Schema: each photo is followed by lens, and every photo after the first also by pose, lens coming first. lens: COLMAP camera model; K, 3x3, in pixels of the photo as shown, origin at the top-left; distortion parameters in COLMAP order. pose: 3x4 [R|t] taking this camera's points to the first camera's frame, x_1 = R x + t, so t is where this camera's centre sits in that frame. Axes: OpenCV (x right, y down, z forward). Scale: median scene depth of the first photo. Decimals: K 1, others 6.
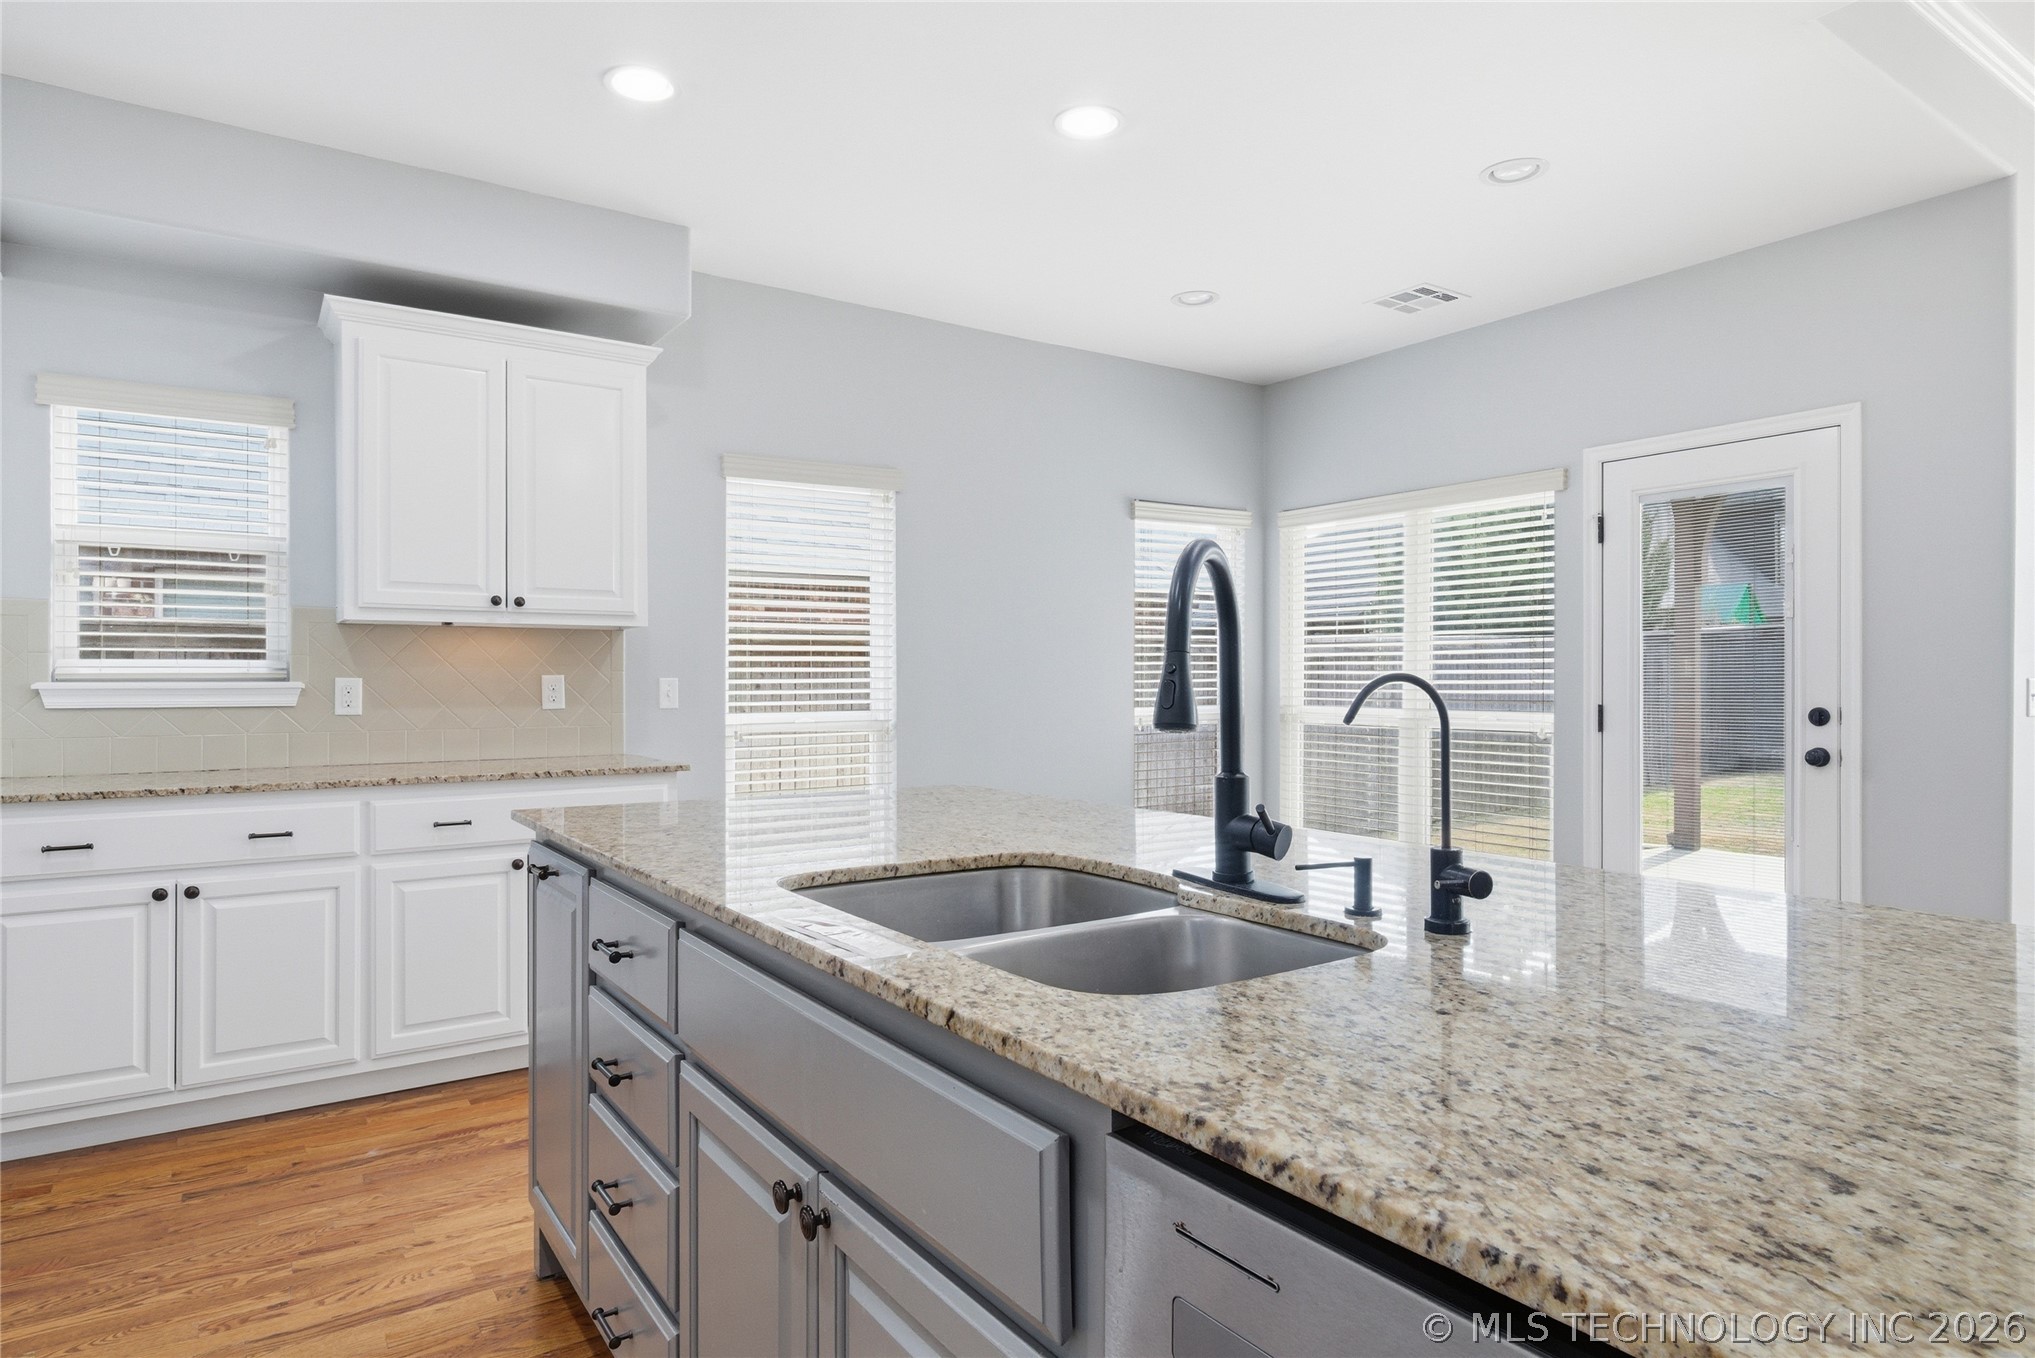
lens RADIAL K [[1151.2, 0, 1015.3], [0, 1151.2, 687.0], [0, 0, 1]] dist [0.003158, -0.003675]
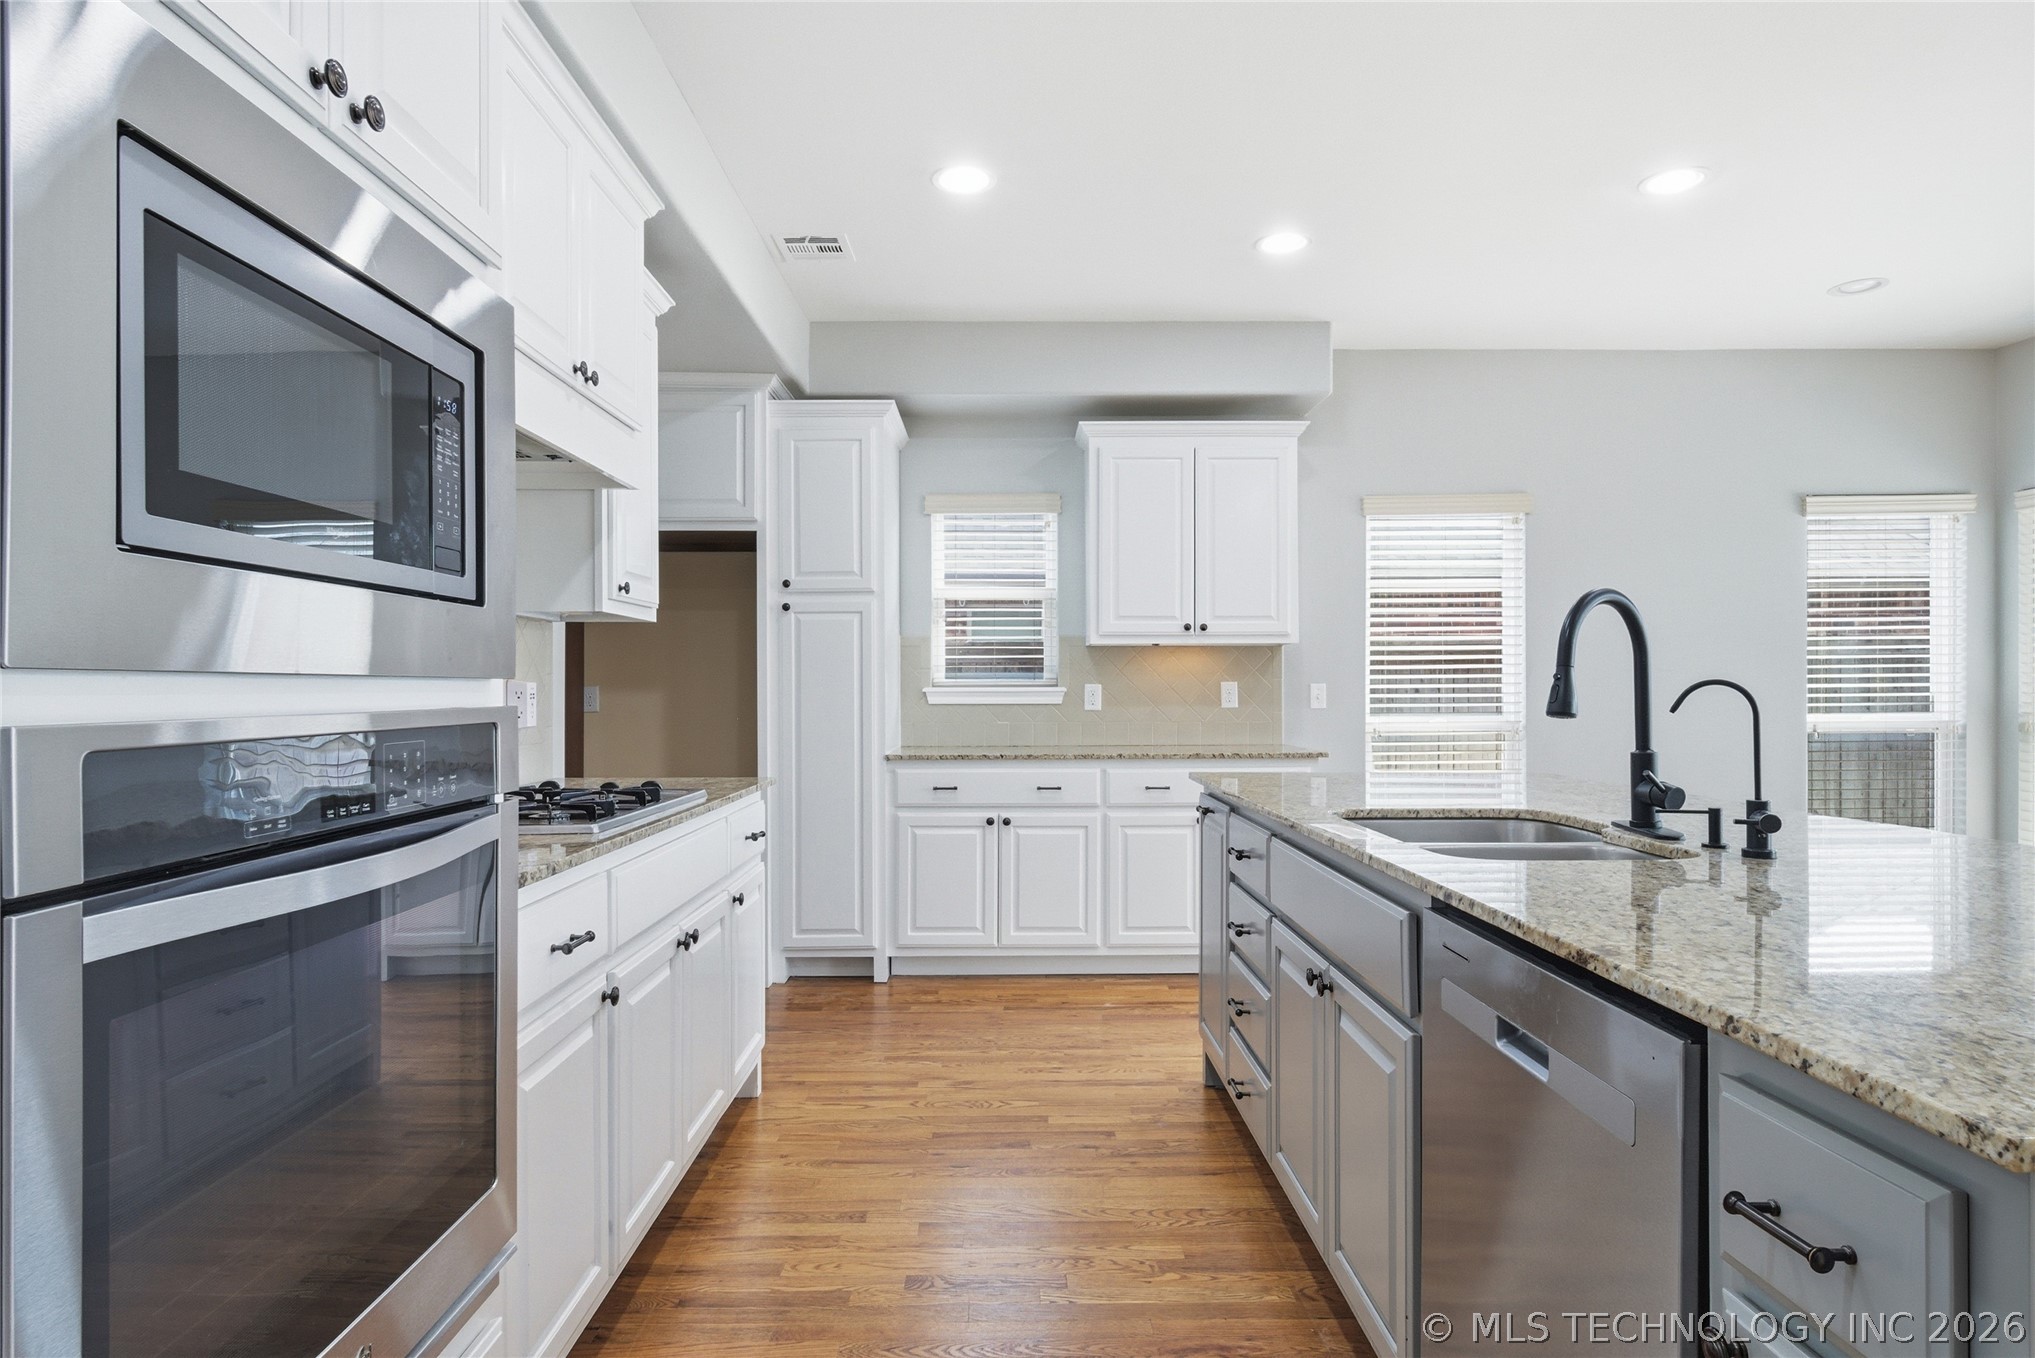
lens RADIAL K [[1151.2, 0, 1012.8], [0, 1151.2, 687.2], [0, 0, 1]] dist [0.003158, -0.003675]
pose [[0.830412, -0.001768, -0.557147, 0.150162], [-0.000969, 0.999989, -0.004618, 0.002273], [0.557149, 0.004375, 0.830401, -0.270138]]
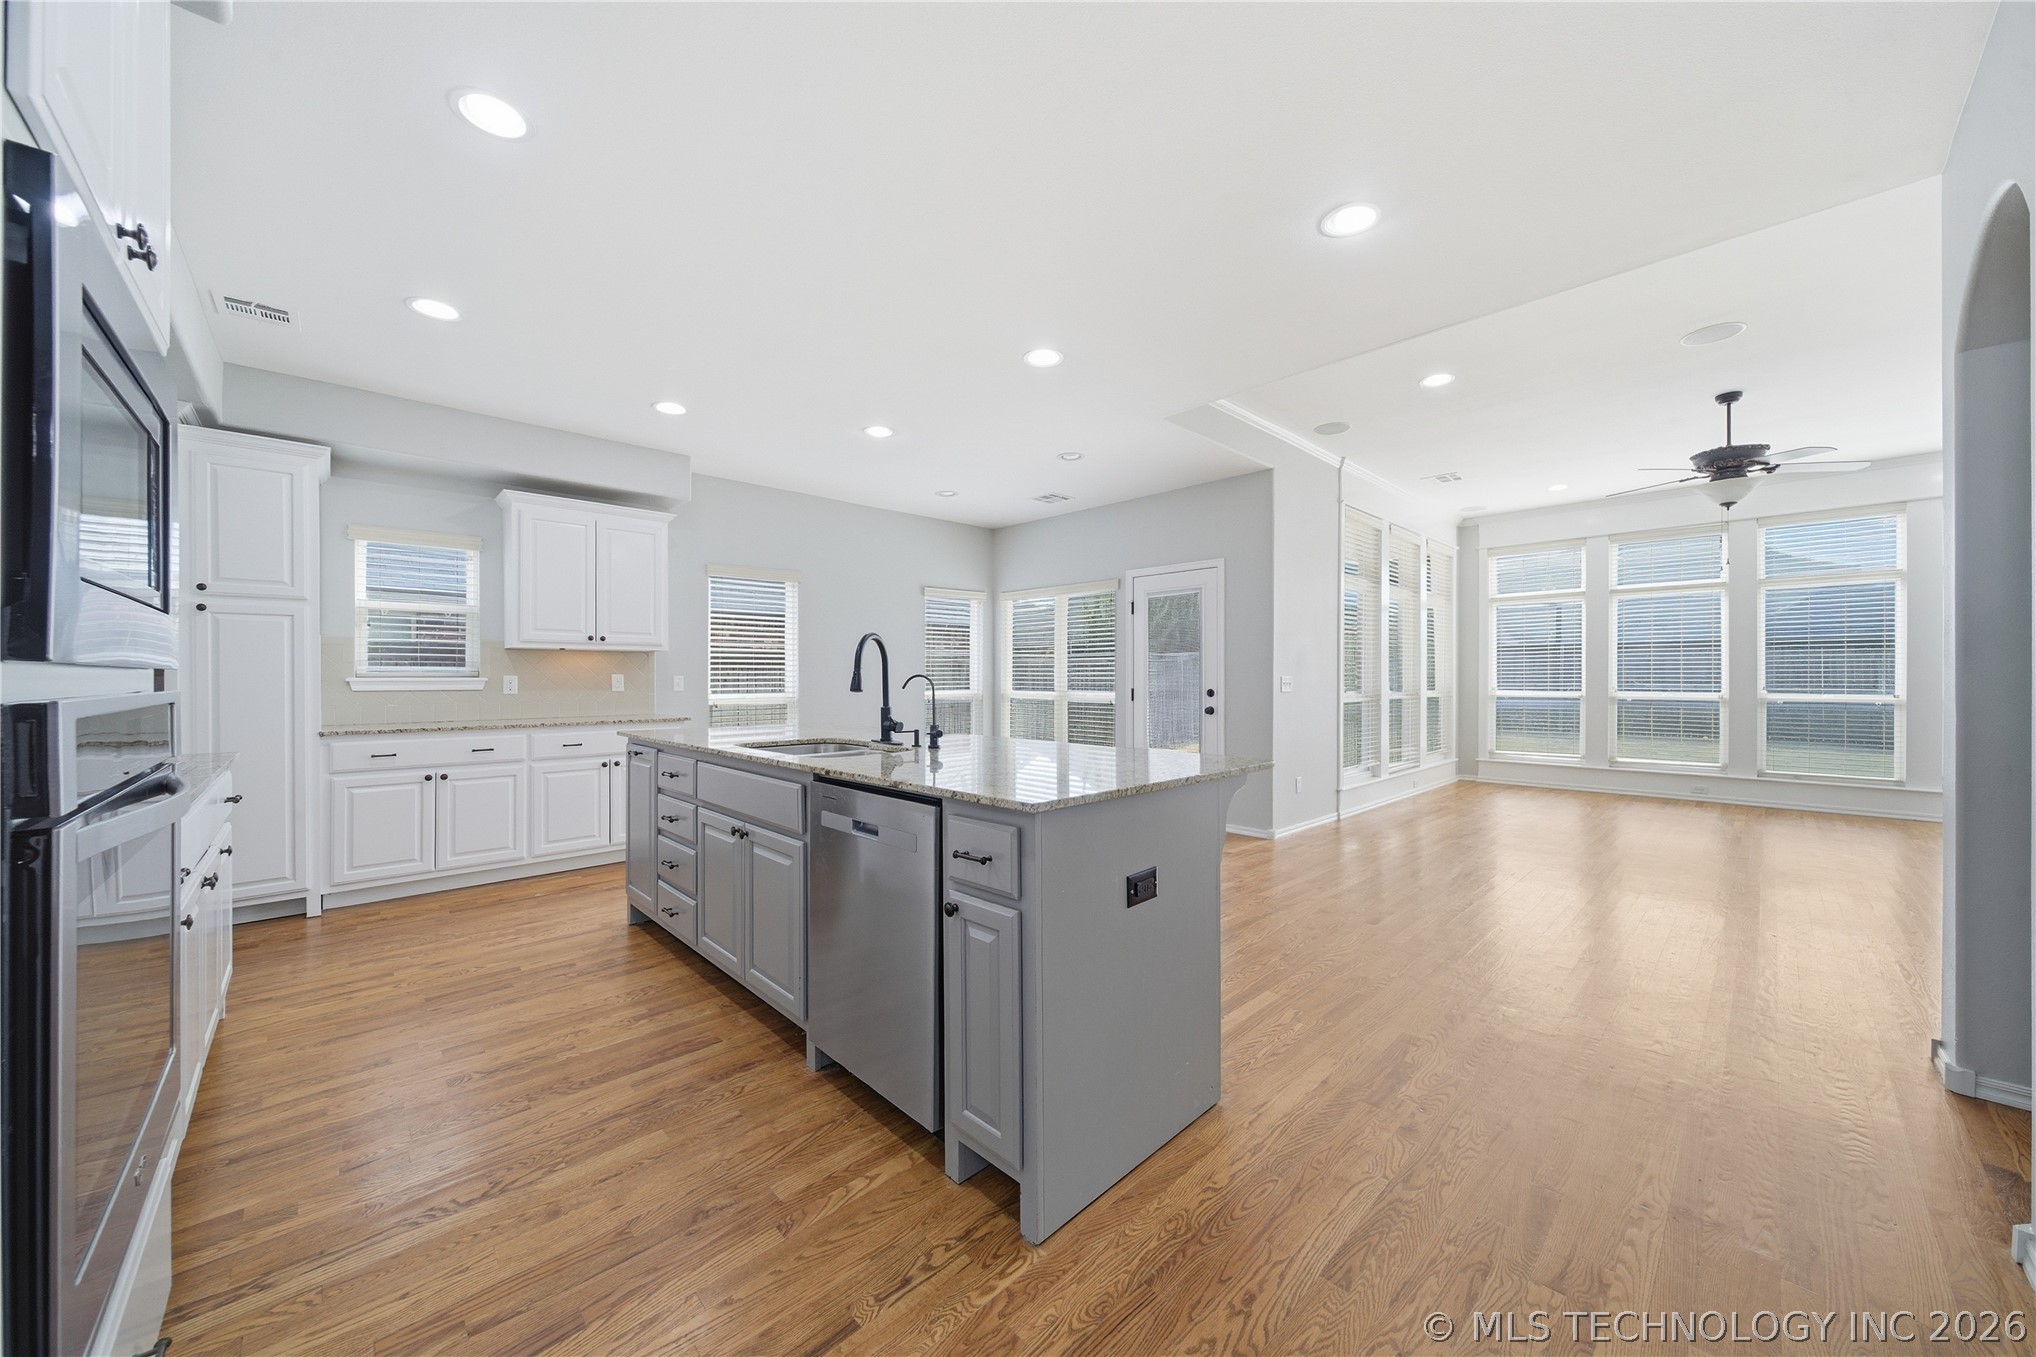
lens RADIAL K [[725.6, 0, 1023.3], [0, 725.6, 676.9], [0, 0, 1]] dist [-0.001572, -0.000113]
pose [[0.985607, -0.000334, 0.169051, 0.100319], [0.001364, 0.999981, -0.005977, 0.003442], [-0.169045, 0.006122, 0.985589, -0.452265]]
